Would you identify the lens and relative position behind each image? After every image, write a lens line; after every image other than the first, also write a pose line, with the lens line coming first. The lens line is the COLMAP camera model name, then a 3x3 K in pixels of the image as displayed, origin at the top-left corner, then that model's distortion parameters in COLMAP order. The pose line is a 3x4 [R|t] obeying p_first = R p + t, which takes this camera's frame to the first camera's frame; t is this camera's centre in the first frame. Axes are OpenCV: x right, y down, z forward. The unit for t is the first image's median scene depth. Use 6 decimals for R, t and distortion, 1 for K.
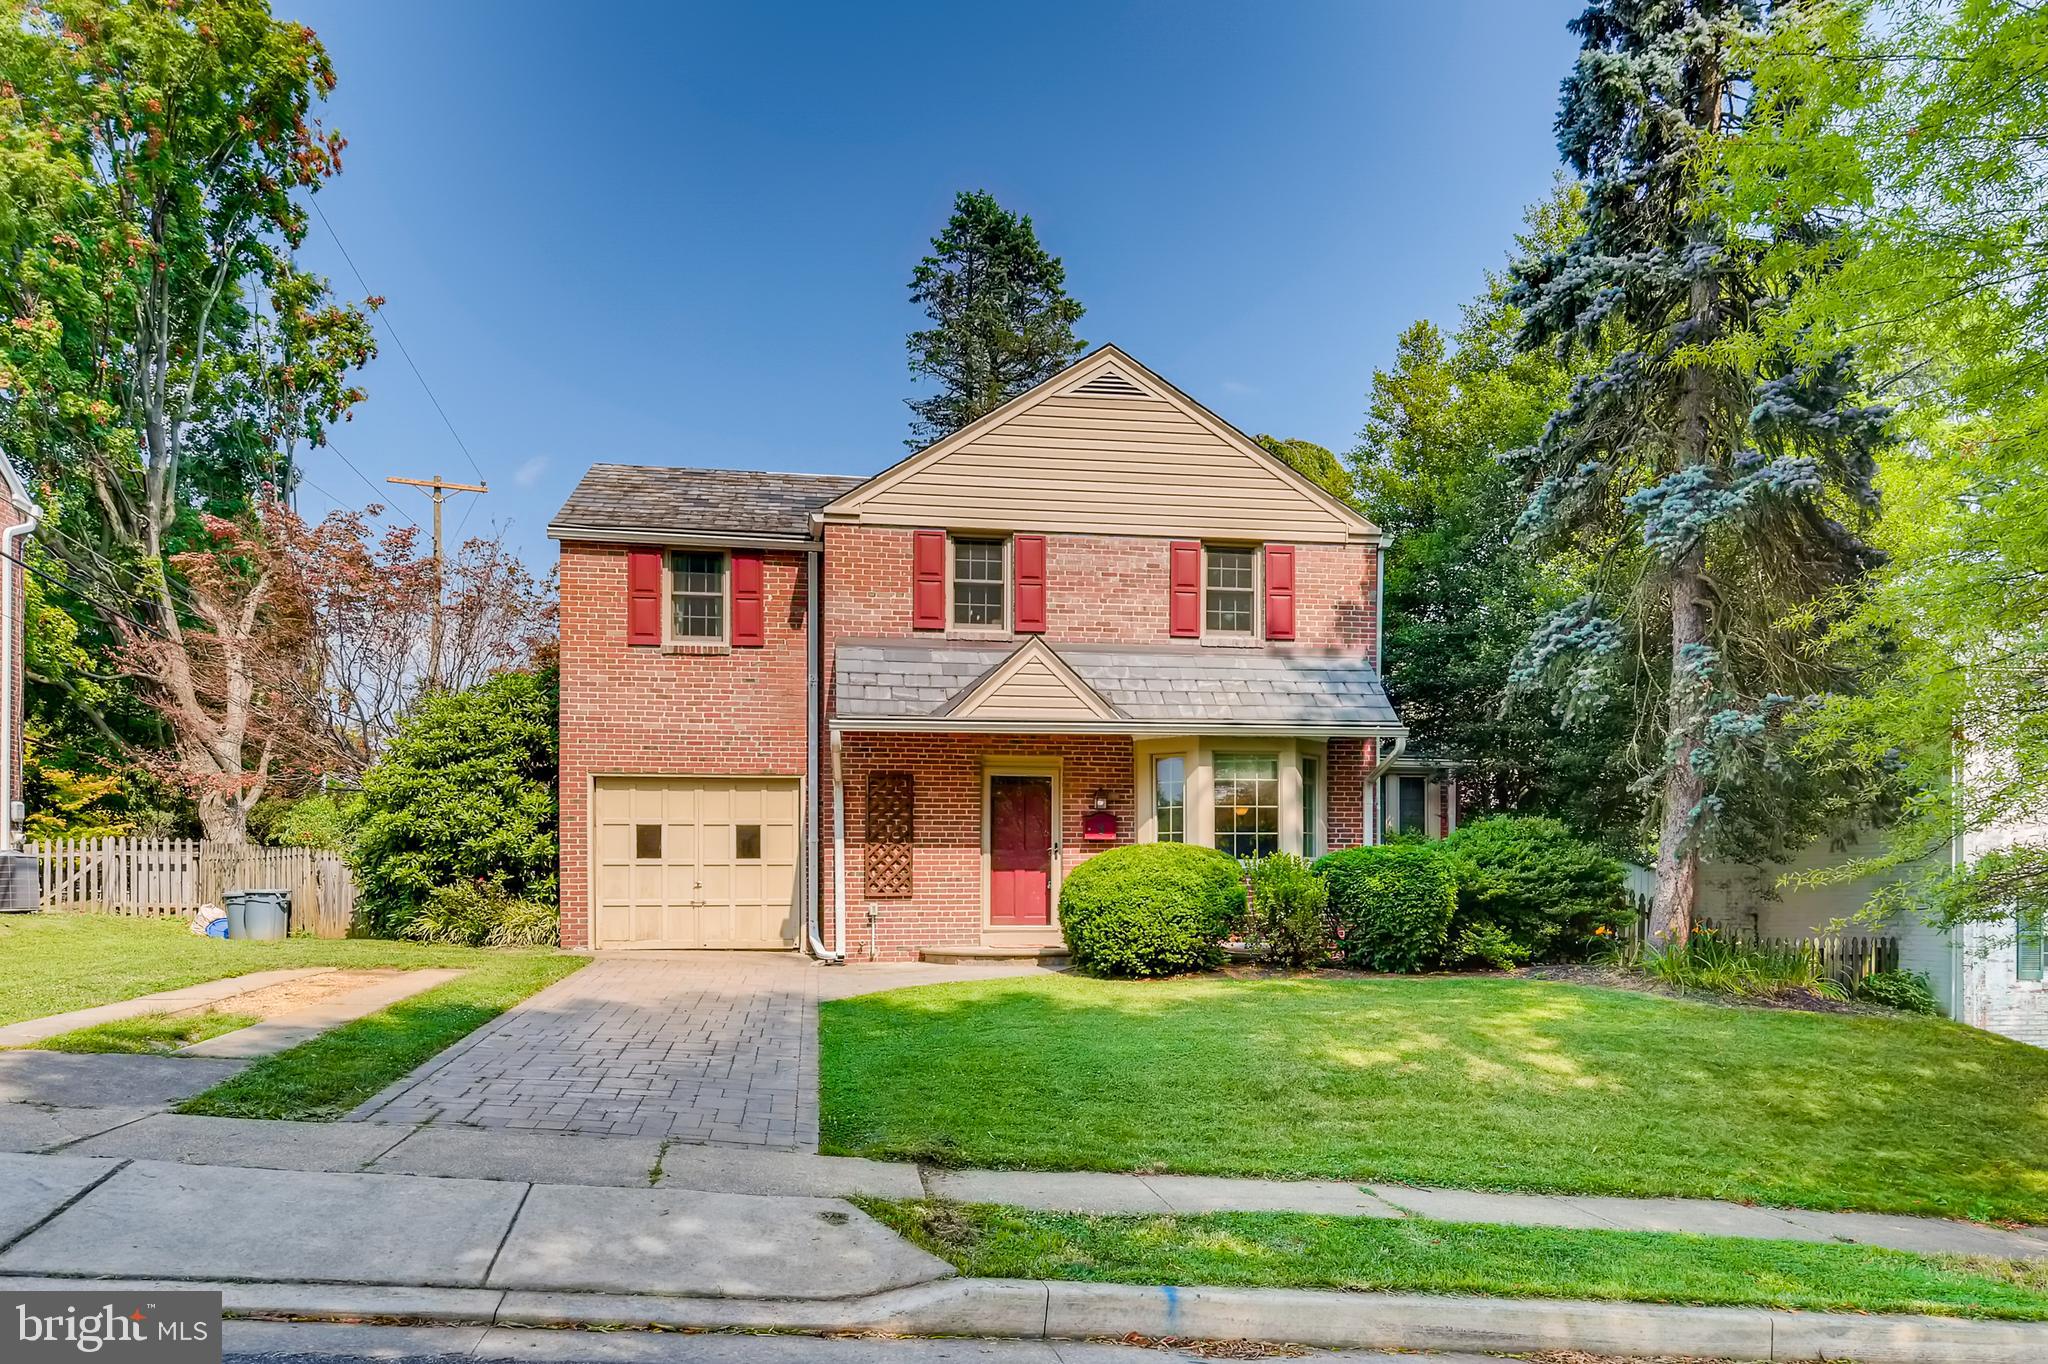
lens RADIAL K [[1388.1, 0, 1024.0], [0, 1388.1, 682.0], [0, 0, 1]] dist [0.006646, -0.001041]
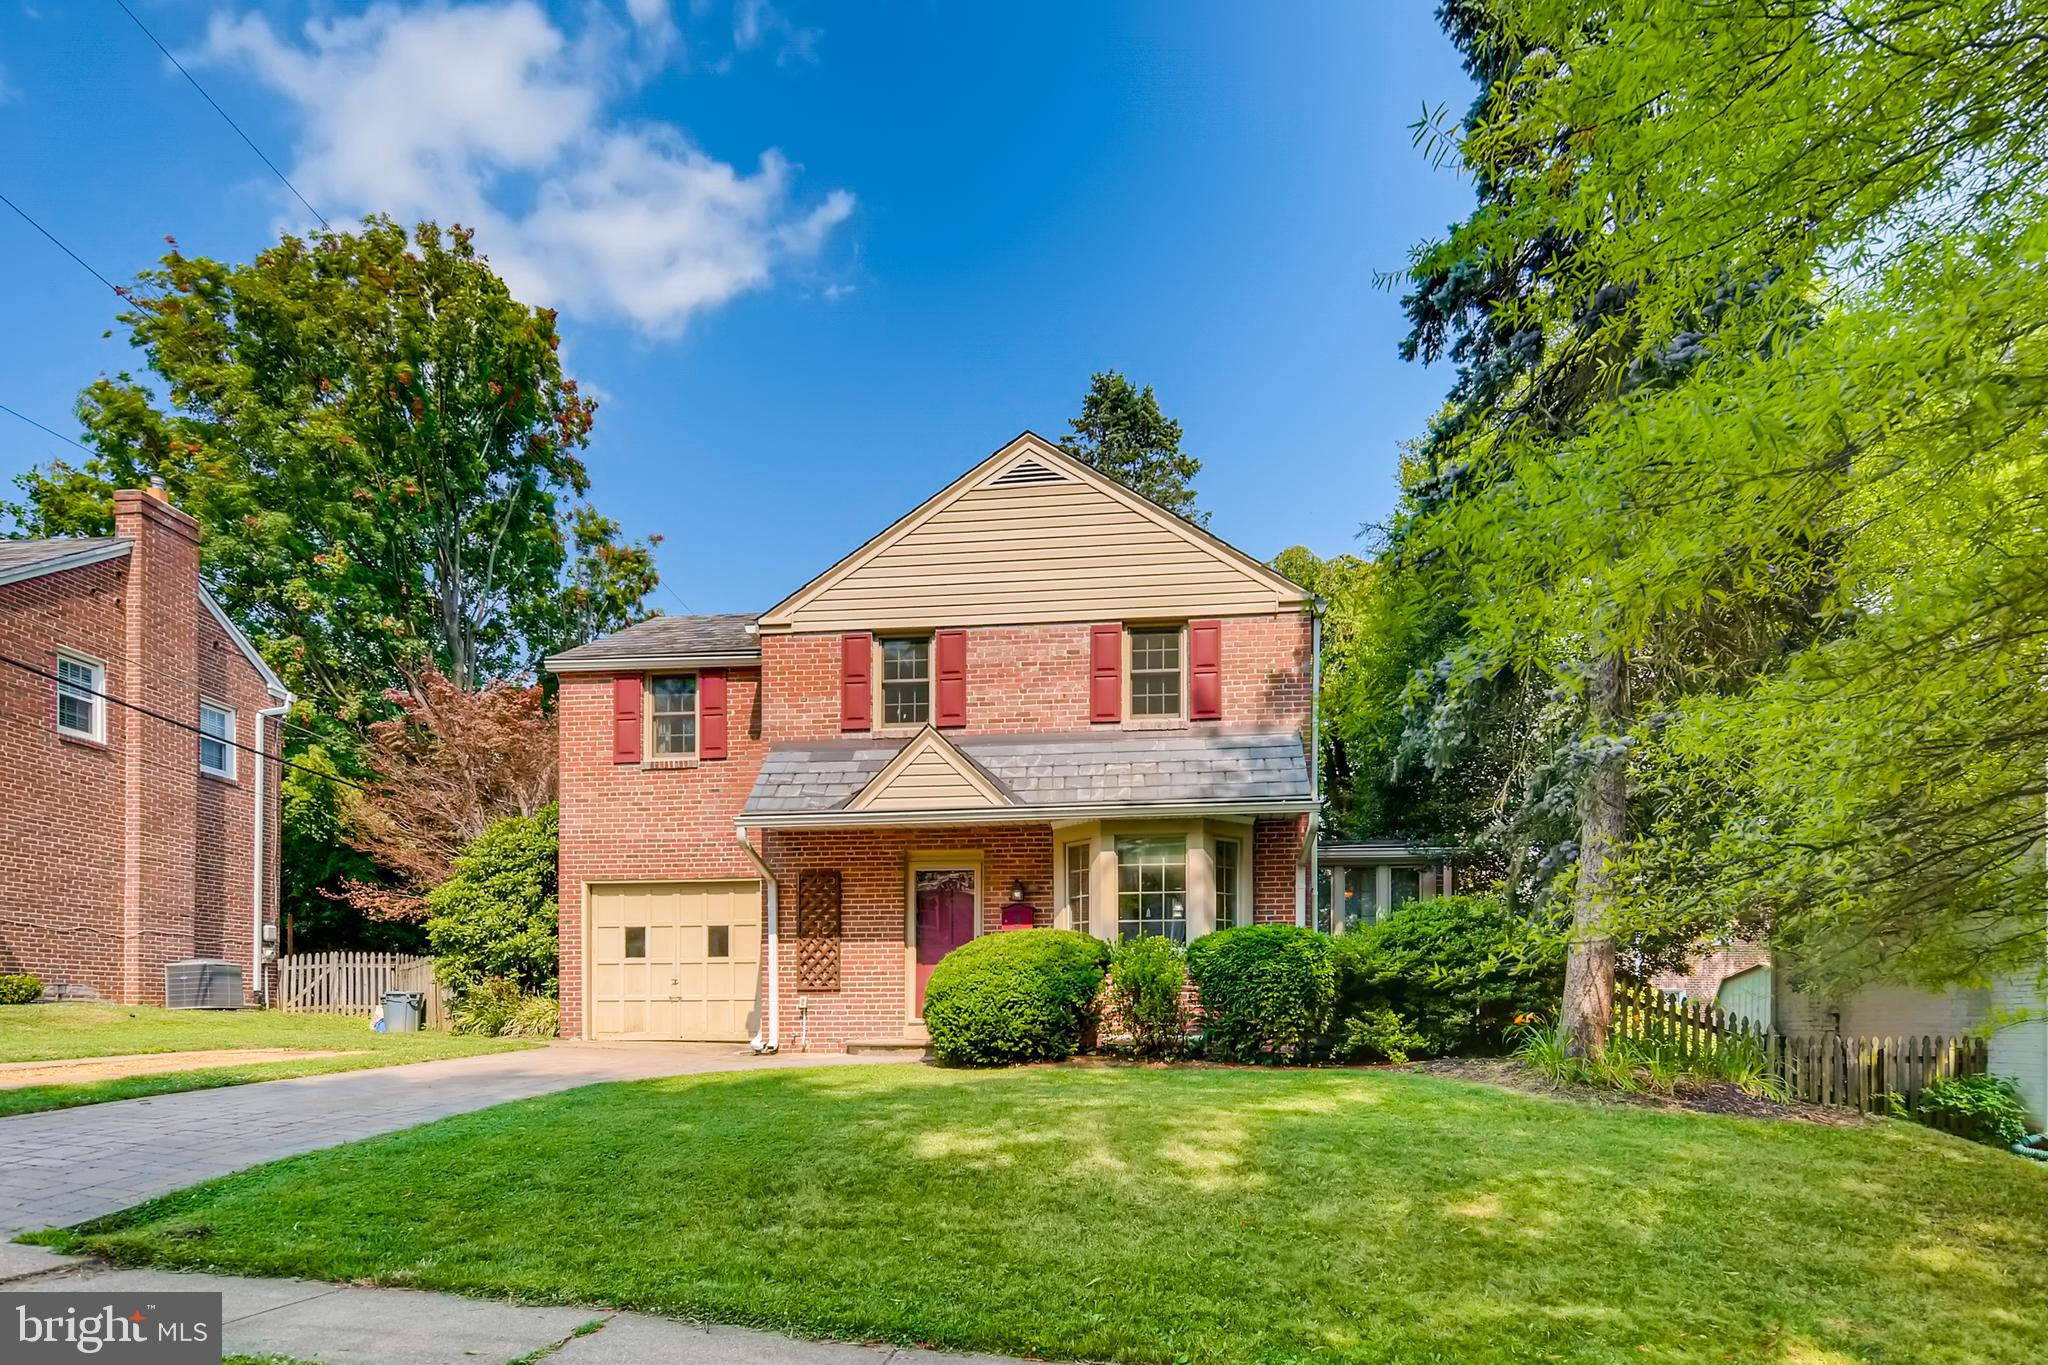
lens RADIAL K [[1148.8, 0, 1024.6], [0, 1148.8, 865.3], [0, 0, 1]] dist [-0.004302, 0.000017]
pose [[0.968460, -0.031623, -0.247154, 0.256462], [0.035831, 0.999279, 0.012547, 0.055268], [0.246579, -0.021007, 0.968895, 0.207213]]
